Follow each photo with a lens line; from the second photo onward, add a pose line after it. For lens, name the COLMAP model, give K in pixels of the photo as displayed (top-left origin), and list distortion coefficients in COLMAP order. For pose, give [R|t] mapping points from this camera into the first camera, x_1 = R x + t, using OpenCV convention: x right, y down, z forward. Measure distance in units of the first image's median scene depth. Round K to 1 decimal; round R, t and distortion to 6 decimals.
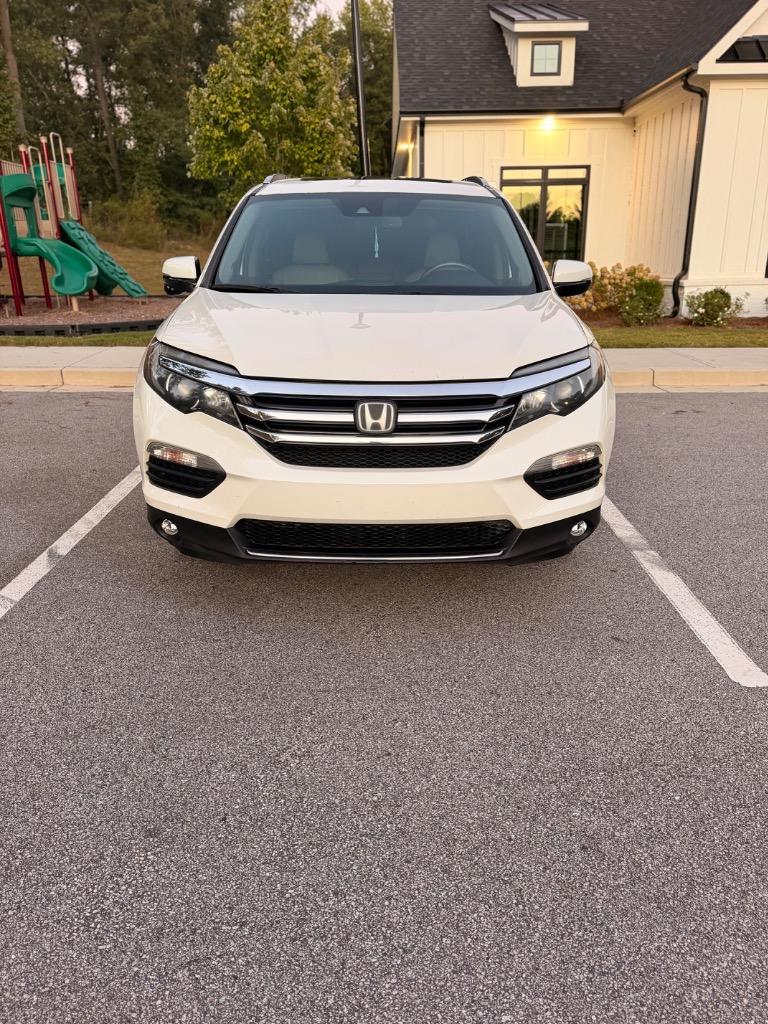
lens RADIAL K [[730.2, 0, 381.6], [0, 730.2, 509.1], [0, 0, 1]] dist [0.029358, -0.029891]
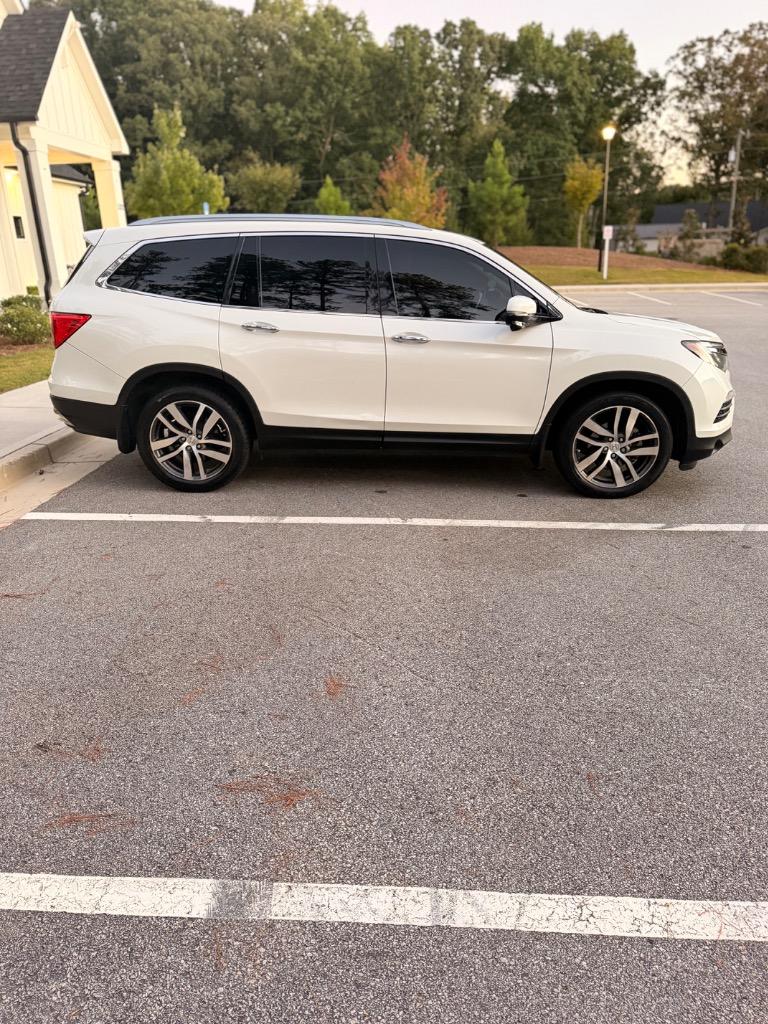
lens RADIAL K [[730.2, 0, 379.2], [0, 730.2, 515.2], [0, 0, 1]] dist [0.029358, -0.029891]
pose [[0.050778, -0.328971, 0.942974, -1.396378], [0.346153, 0.891462, 0.292361, -0.419466], [-0.936803, 0.311567, 0.159141, 1.053307]]
